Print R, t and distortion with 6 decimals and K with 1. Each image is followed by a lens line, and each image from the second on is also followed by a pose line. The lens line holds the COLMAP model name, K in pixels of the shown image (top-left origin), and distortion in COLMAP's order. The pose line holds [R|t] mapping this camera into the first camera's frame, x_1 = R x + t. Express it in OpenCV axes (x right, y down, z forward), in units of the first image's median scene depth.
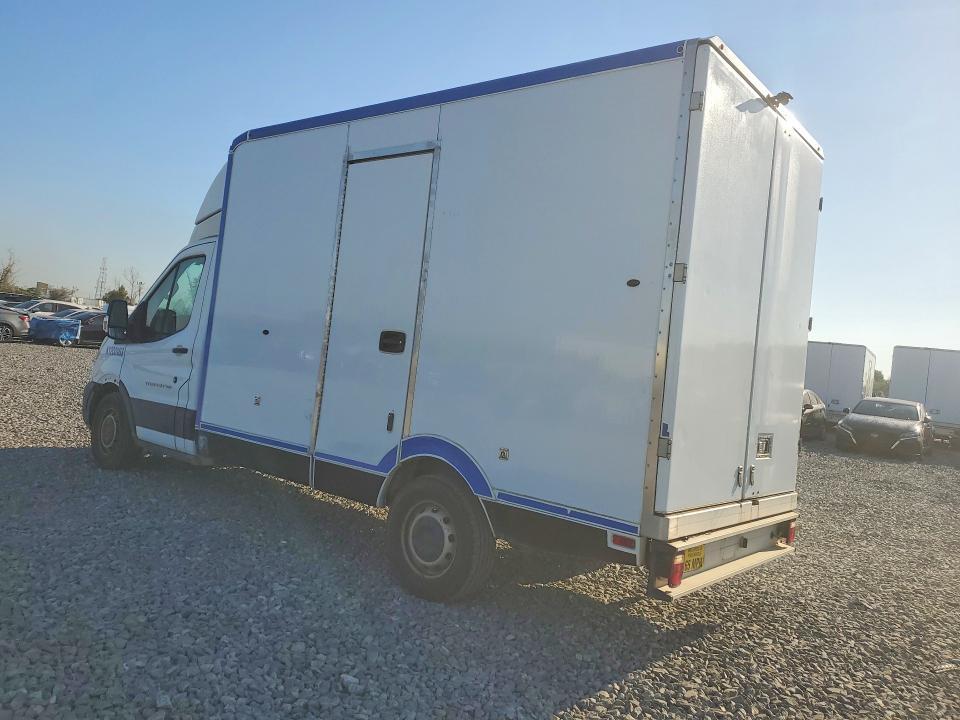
lens RADIAL K [[756.4, 0, 480.8], [0, 756.4, 326.6], [0, 0, 1]] dist [0.040897, -0.002025]
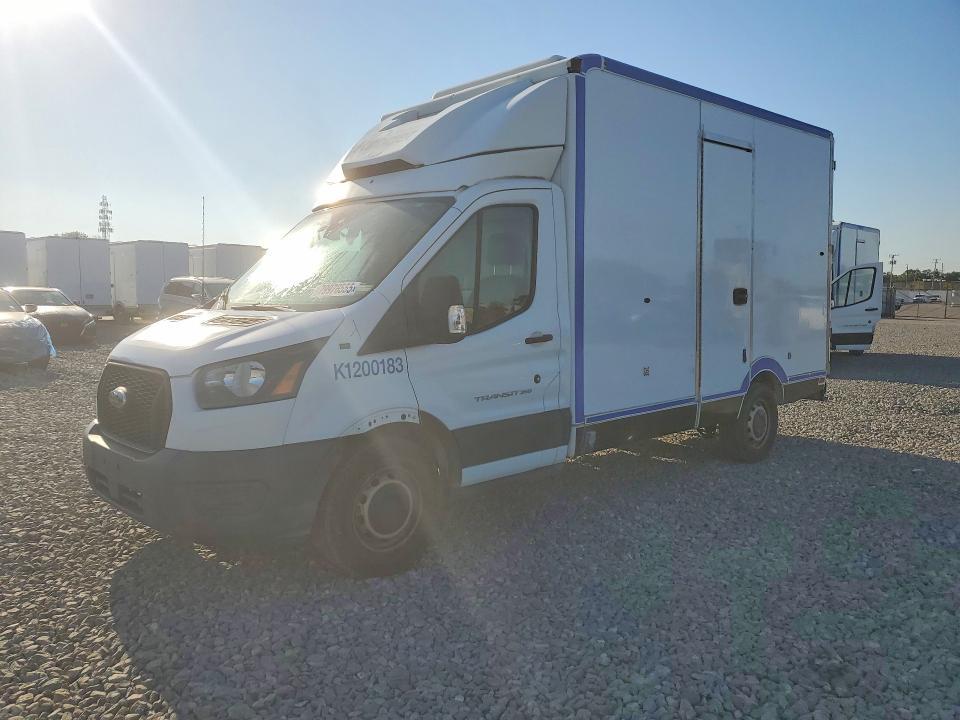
lens RADIAL K [[756.4, 0, 480.8], [0, 756.4, 326.6], [0, 0, 1]] dist [0.040897, -0.002025]
pose [[0.133840, -0.158876, 0.978185, -1.337410], [-0.032236, 0.985845, 0.164530, -0.118536], [-0.990479, -0.053554, 0.126824, 1.152730]]
